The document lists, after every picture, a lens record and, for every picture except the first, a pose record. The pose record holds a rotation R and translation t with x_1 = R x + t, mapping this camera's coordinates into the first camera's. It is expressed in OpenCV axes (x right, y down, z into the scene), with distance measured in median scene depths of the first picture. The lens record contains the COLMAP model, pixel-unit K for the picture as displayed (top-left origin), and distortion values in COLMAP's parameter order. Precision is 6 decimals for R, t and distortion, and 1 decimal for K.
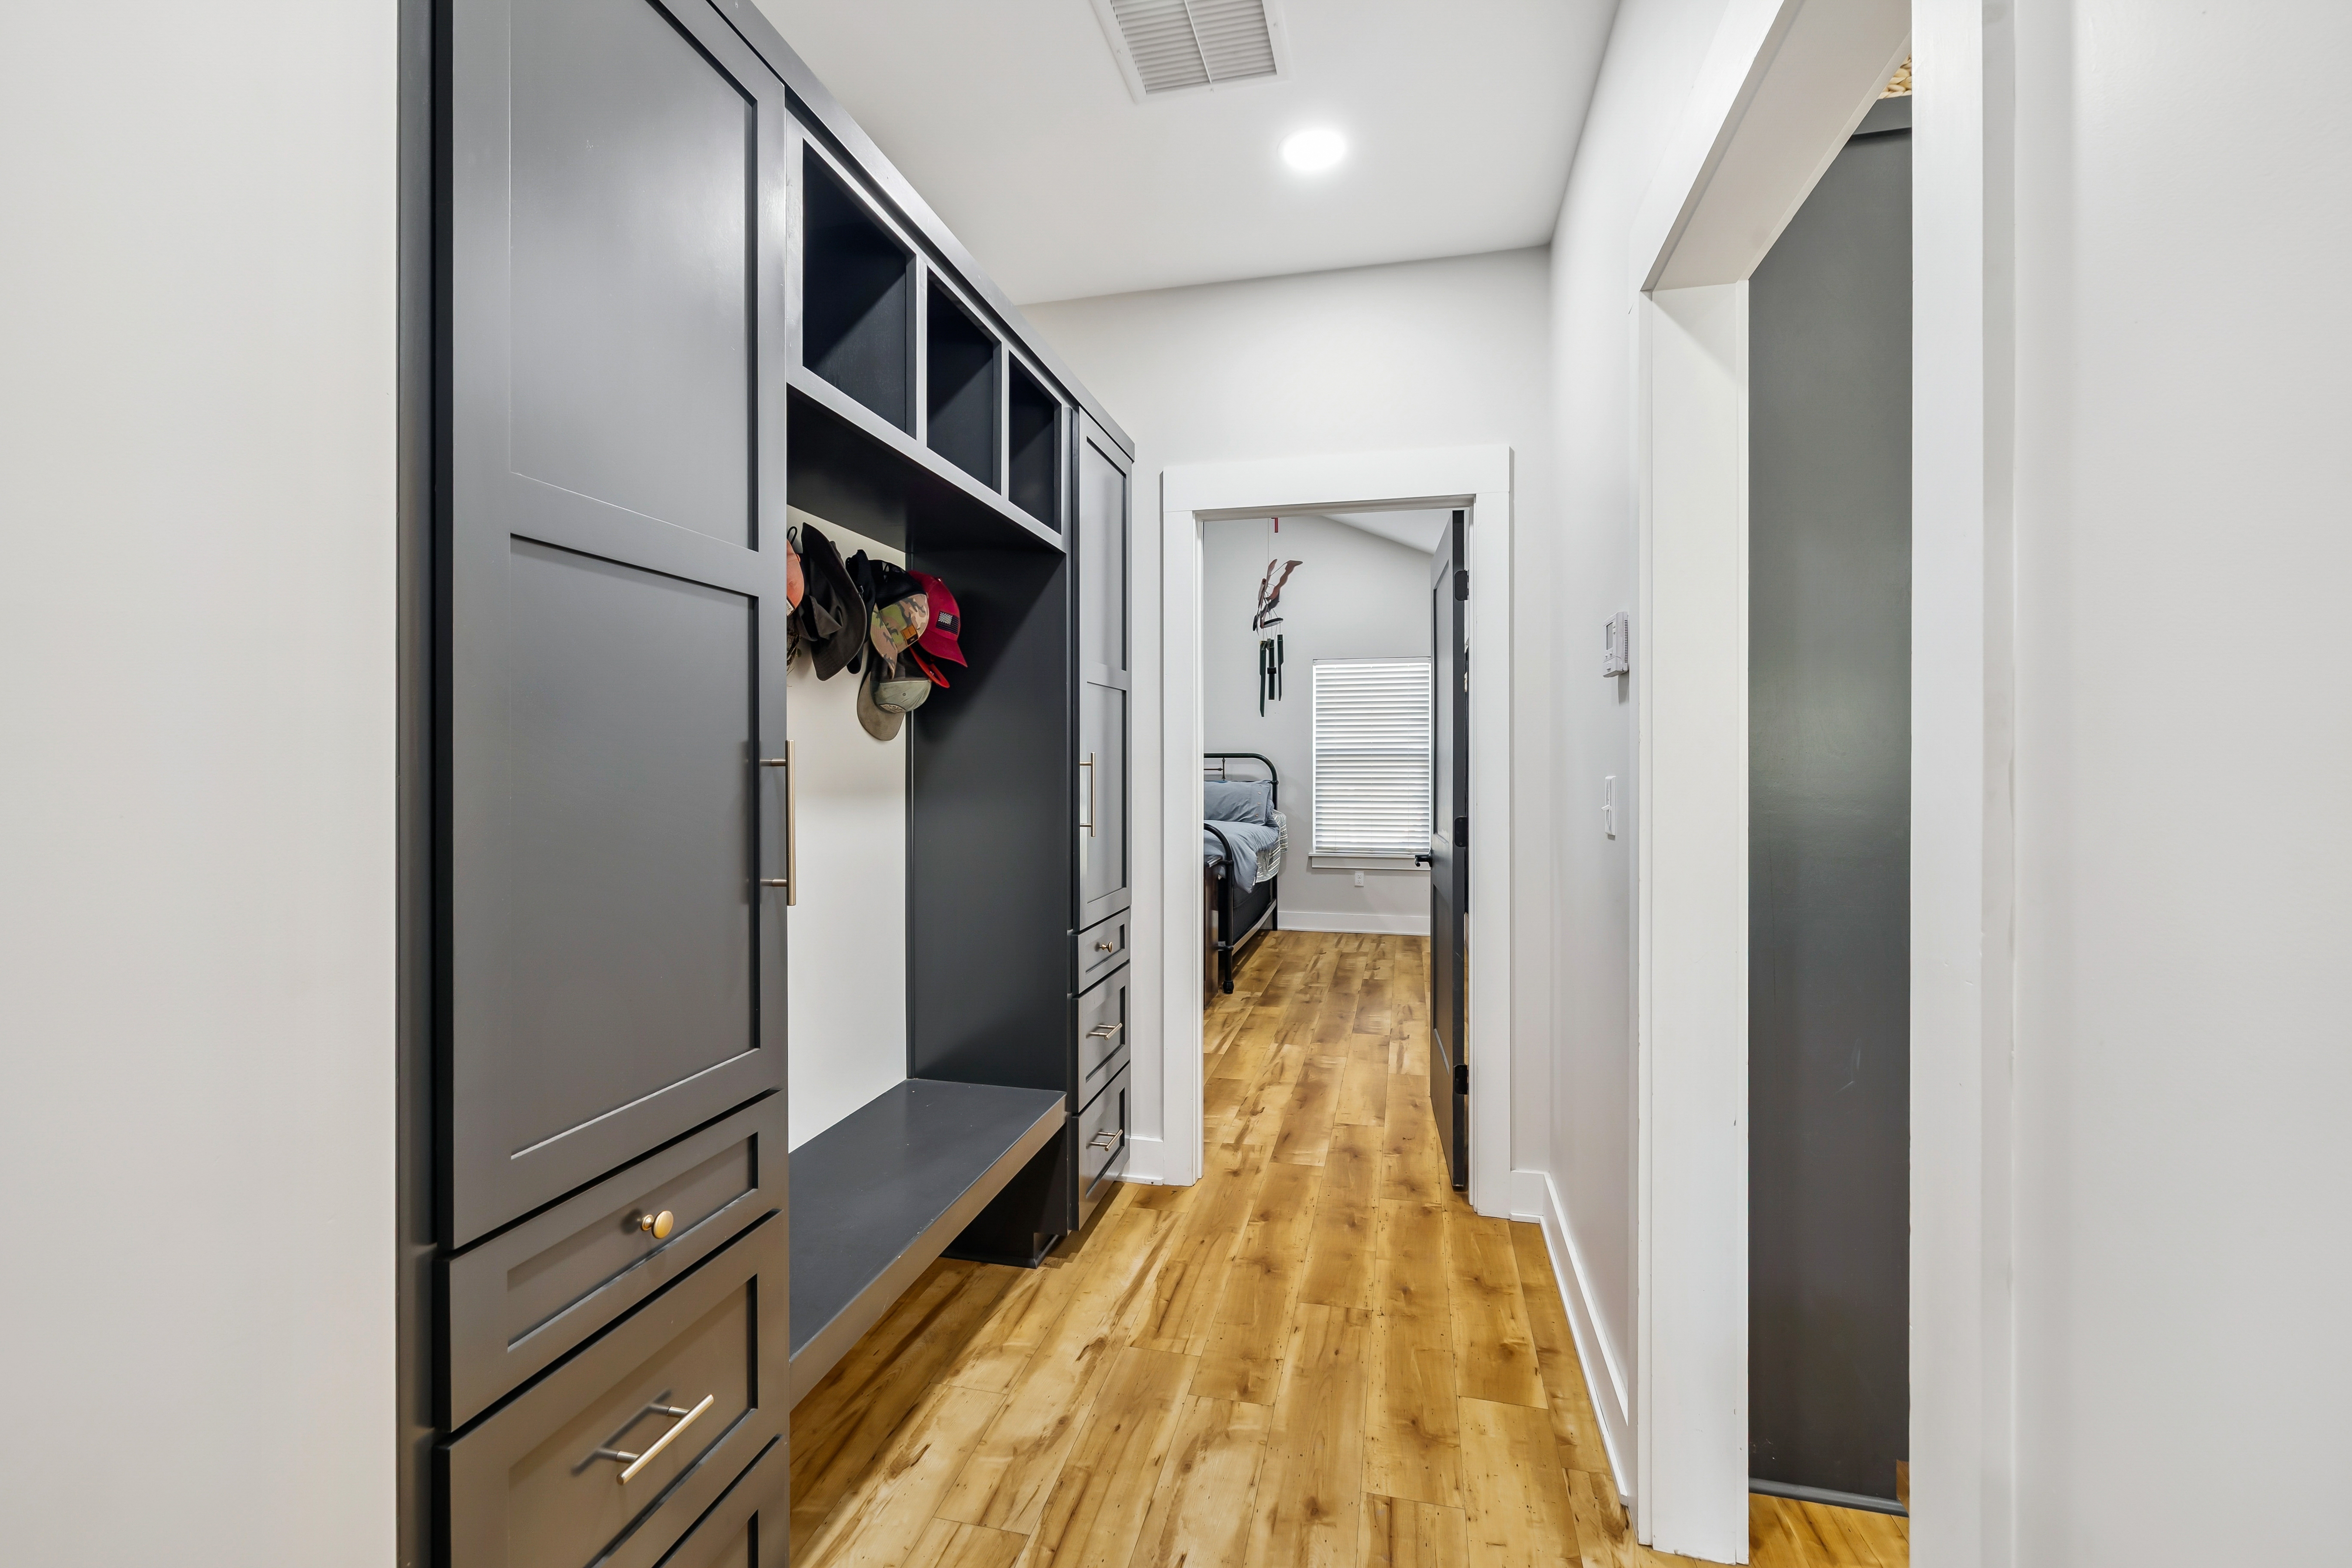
lens RADIAL K [[985.5, 0, 1179.5], [0, 985.5, 759.9], [0, 0, 1]] dist [-0.000241, -0.000021]
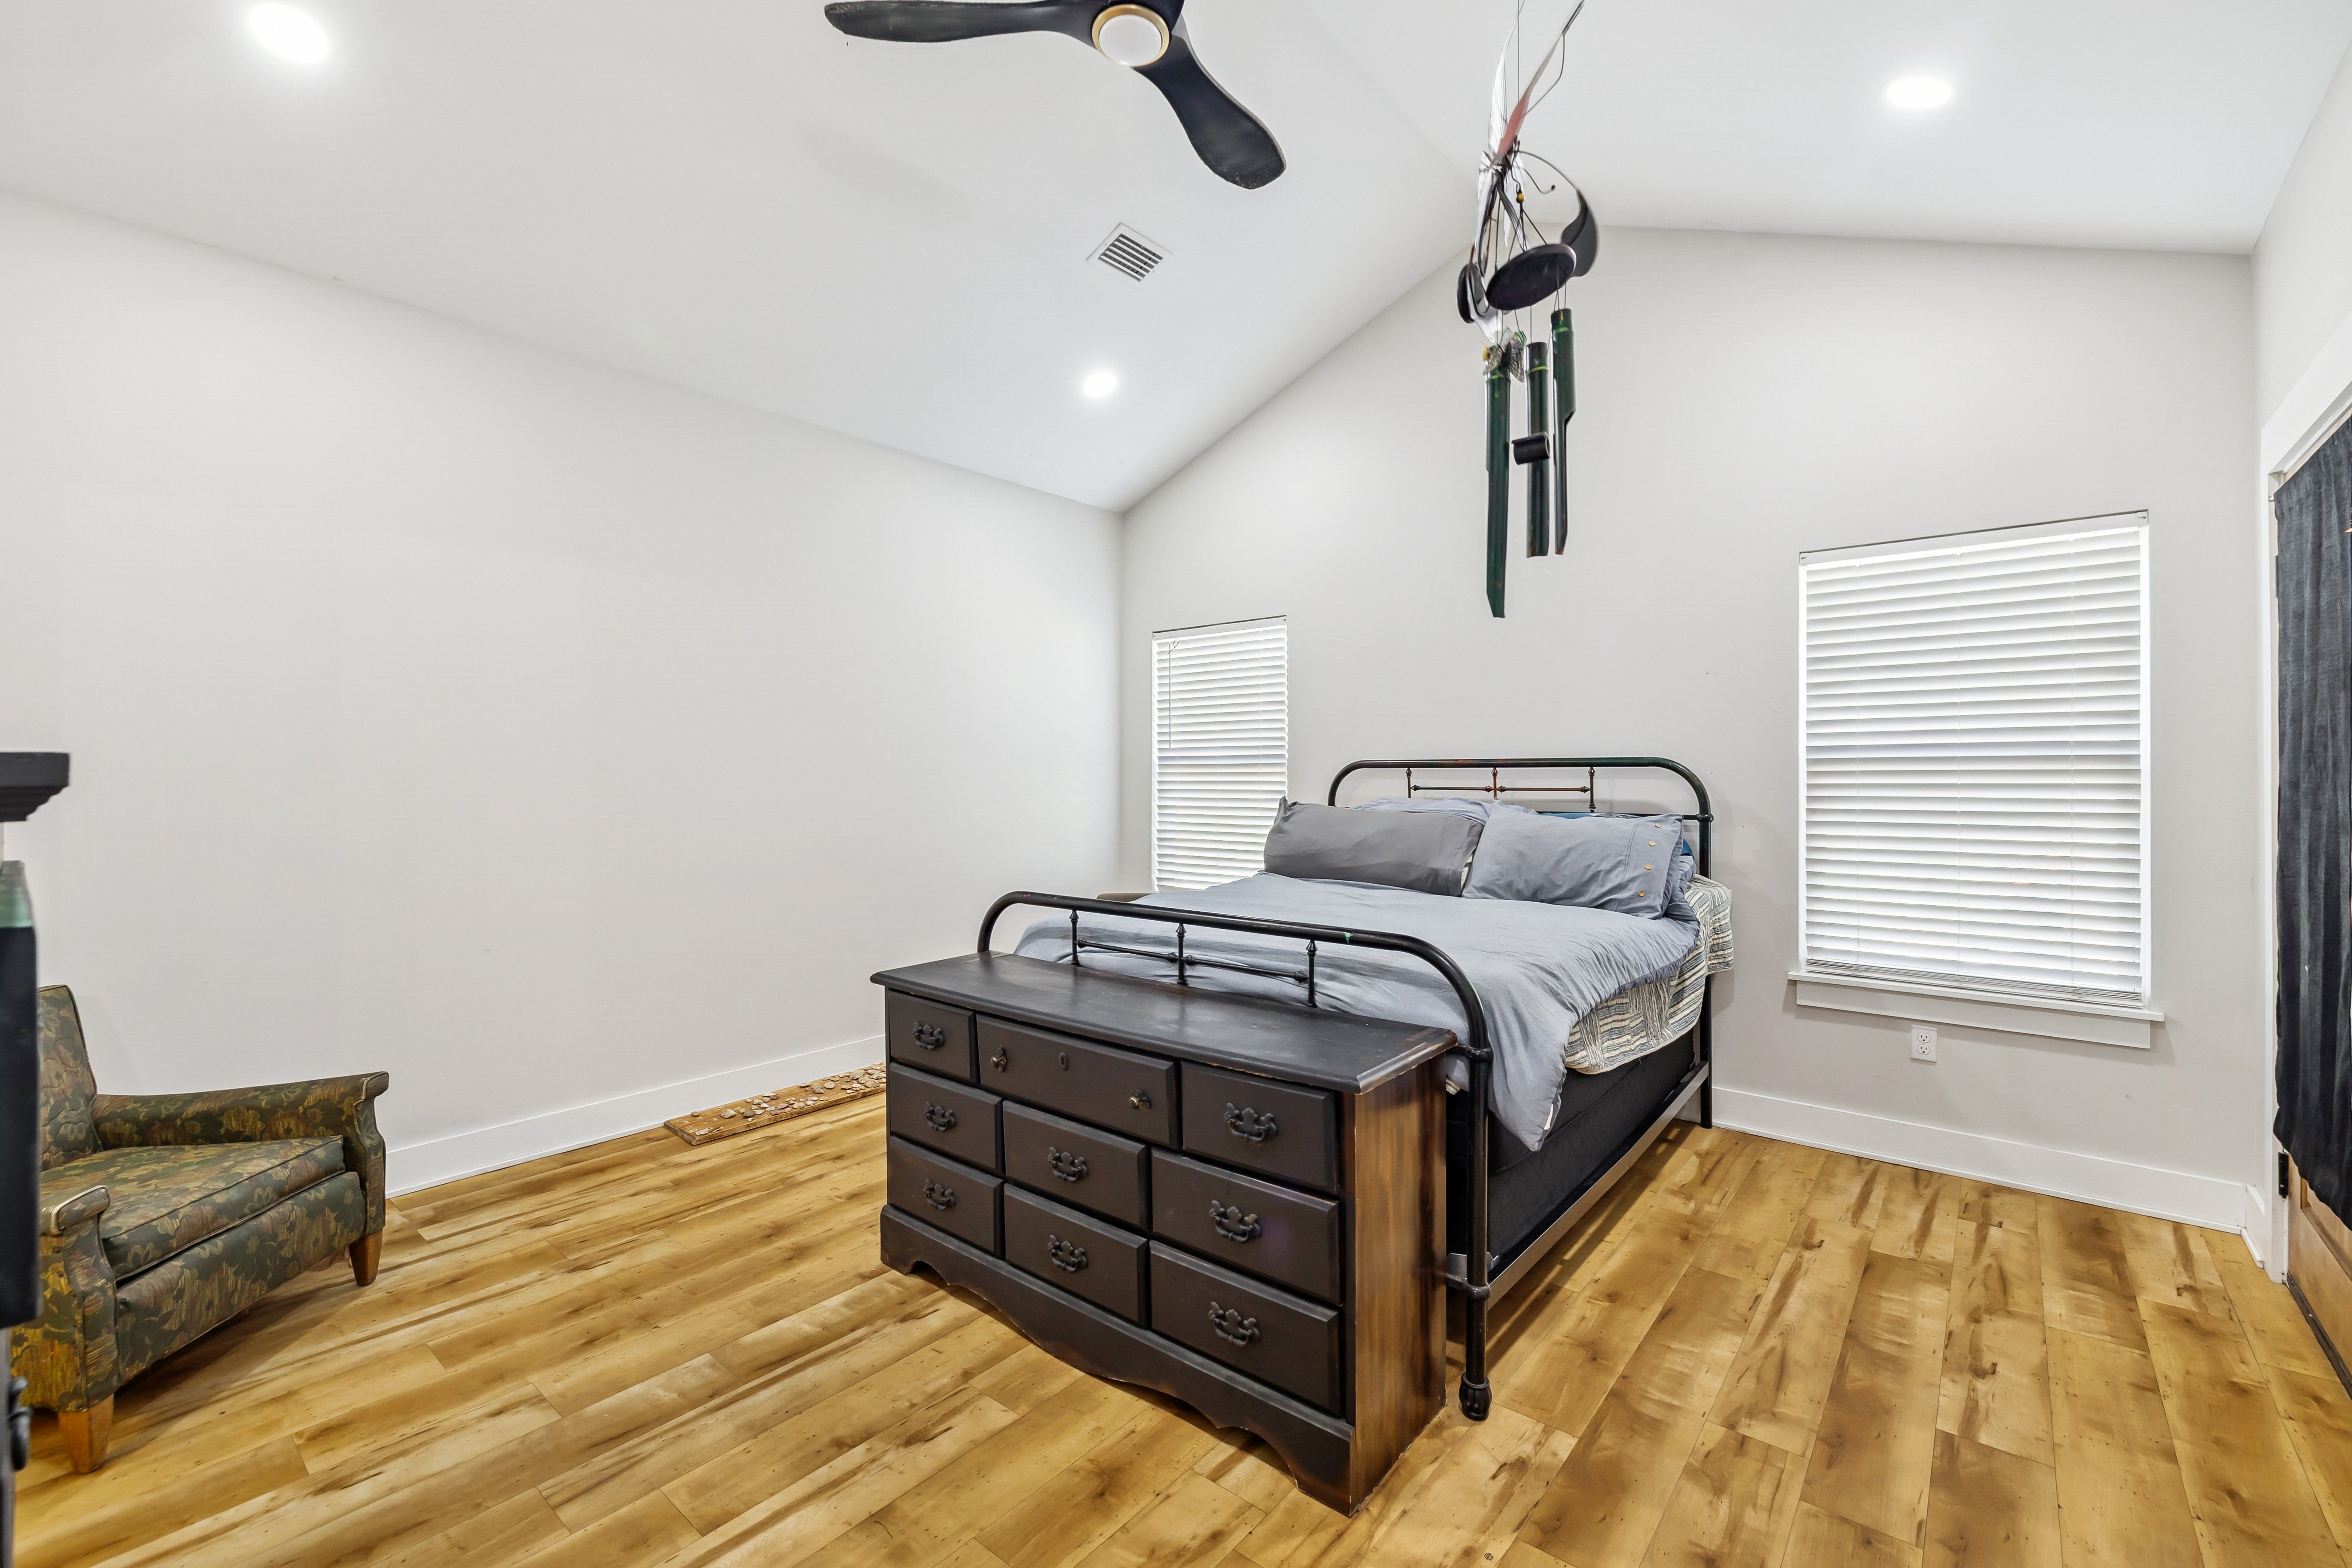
lens RADIAL K [[977.1, 0, 1175.8], [0, 977.1, 772.8], [0, 0, 1]] dist [-0.005844, -0.000011]
pose [[0.889372, -0.004314, -0.457164, 0.092604], [0.002507, 0.999986, -0.004560, 0.002642], [0.457178, 0.002909, 0.889371, 0.503723]]
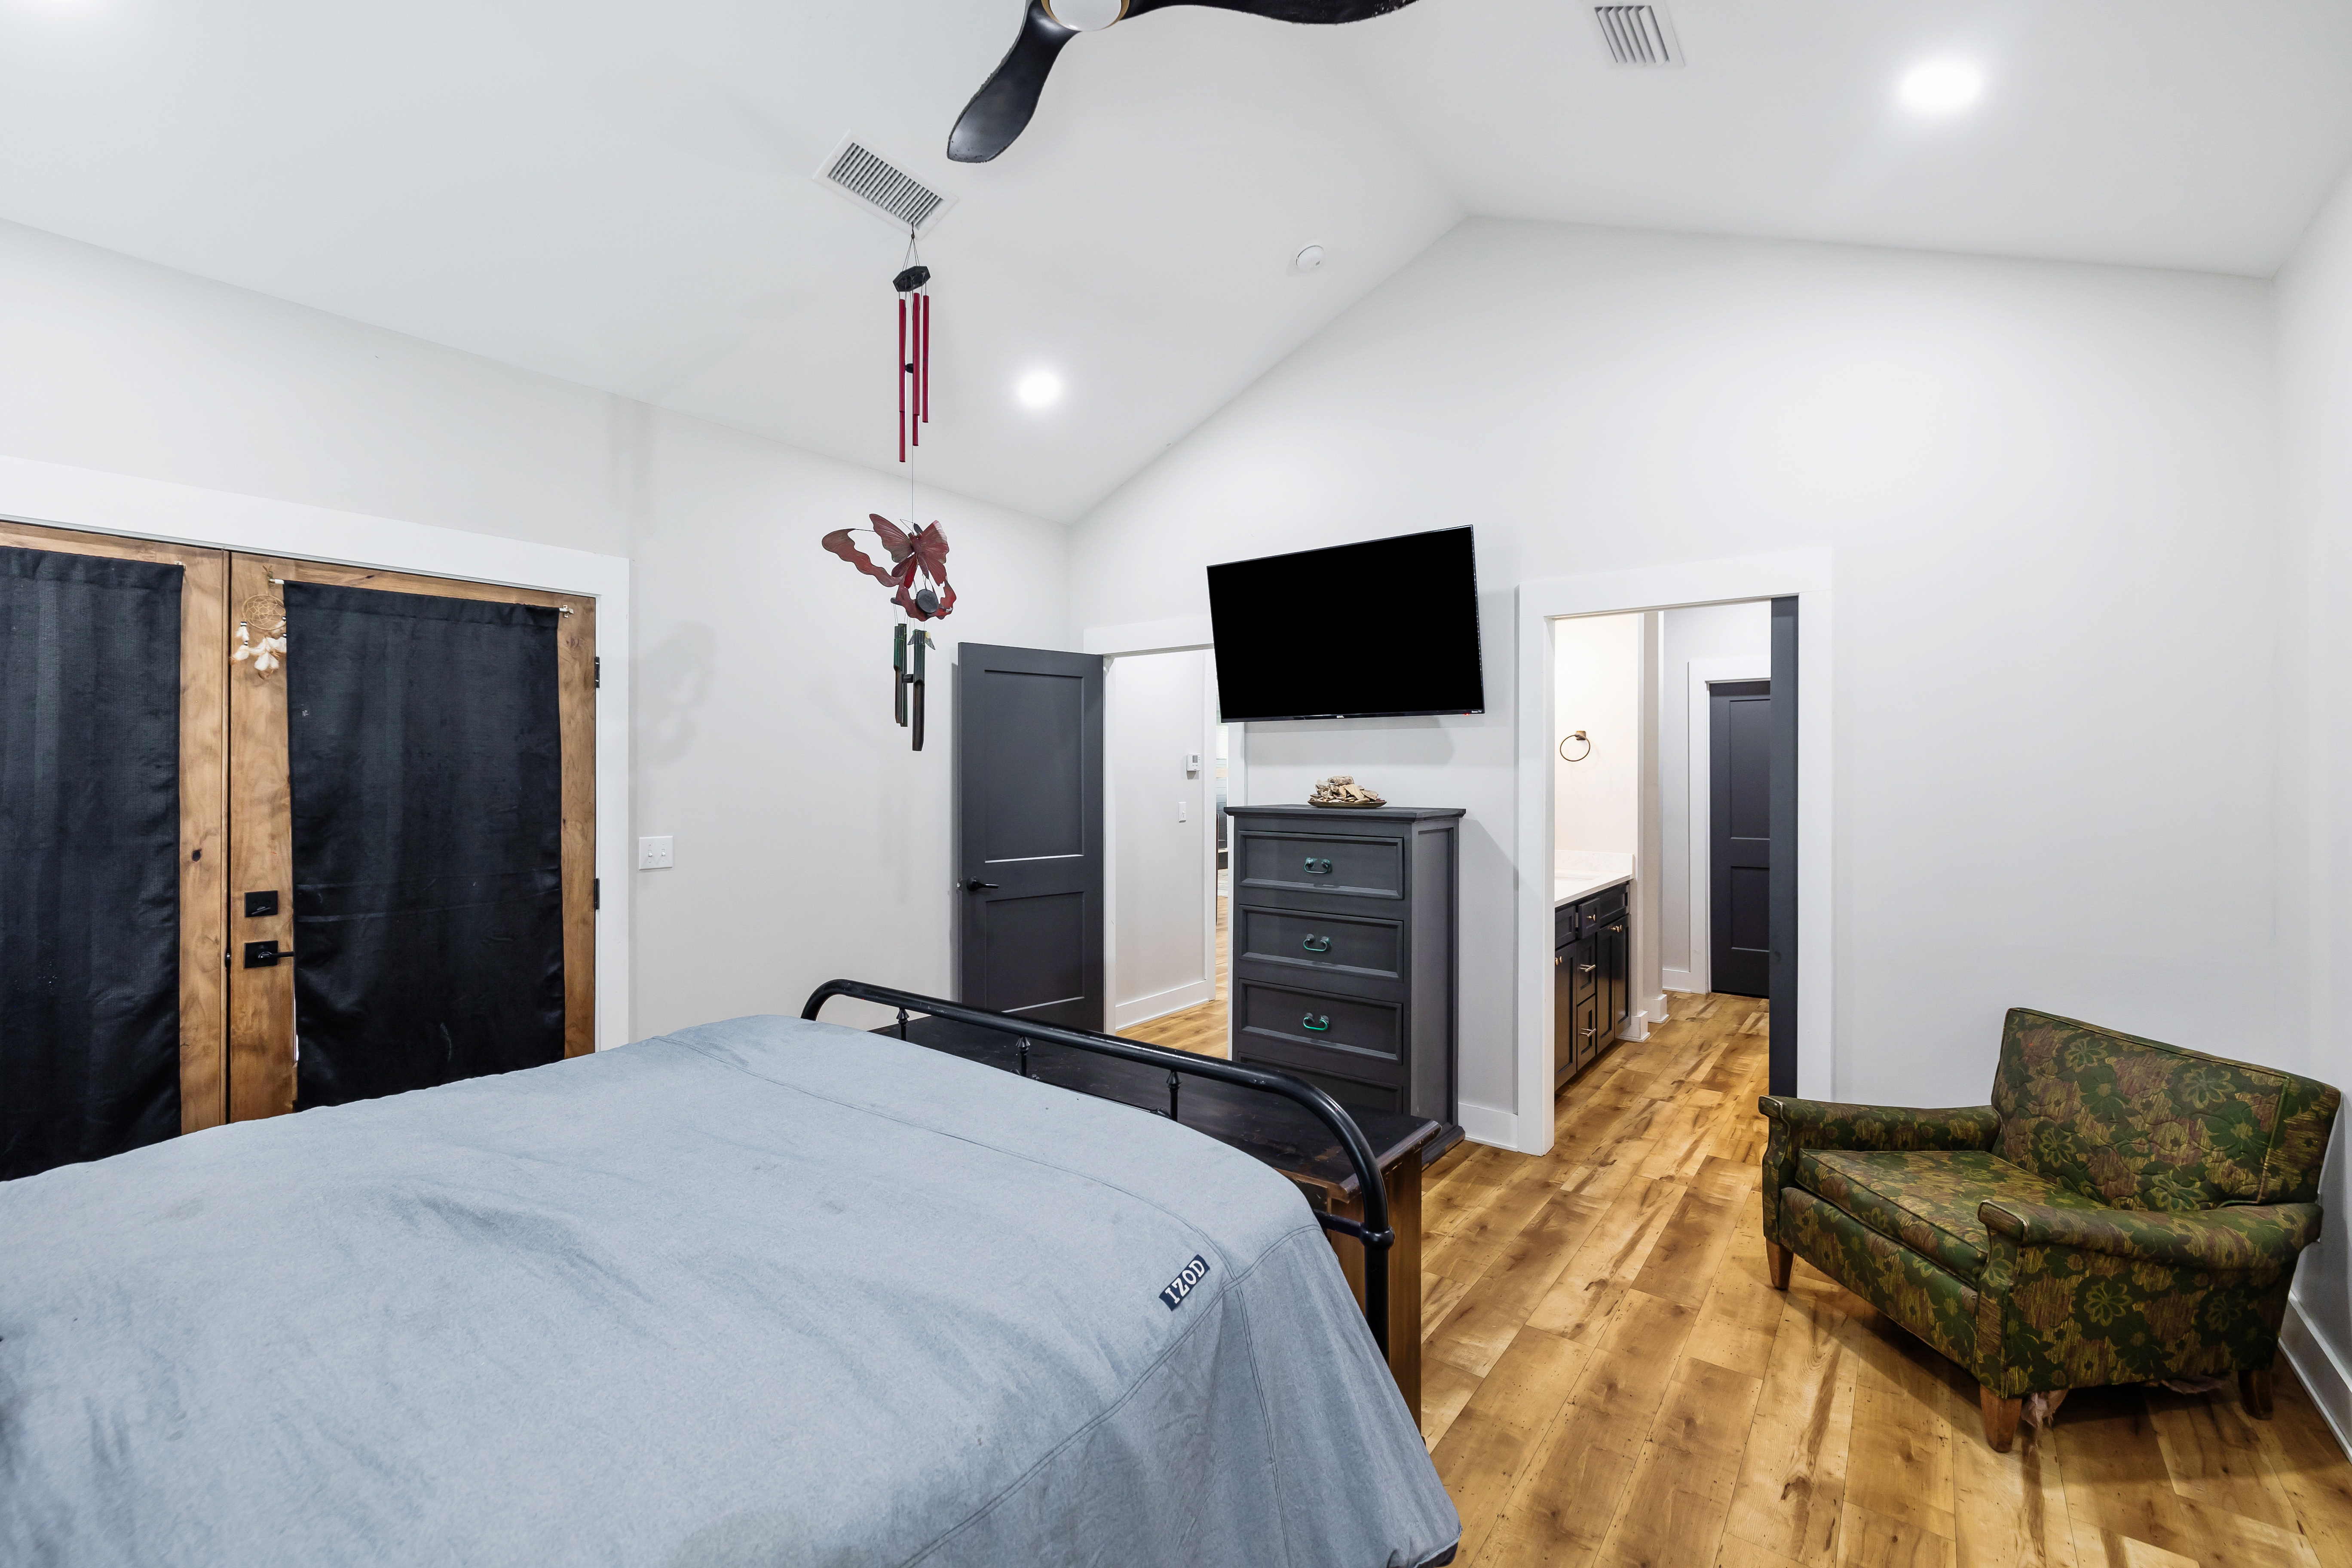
lens RADIAL K [[977.1, 0, 1175.8], [0, 977.1, 772.8], [0, 0, 1]] dist [-0.005844, -0.000011]
pose [[-0.909034, -0.002448, 0.416715, -0.229638], [-0.000516, 0.999989, 0.004750, -0.021817], [-0.416722, 0.004103, -0.909025, 1.063628]]
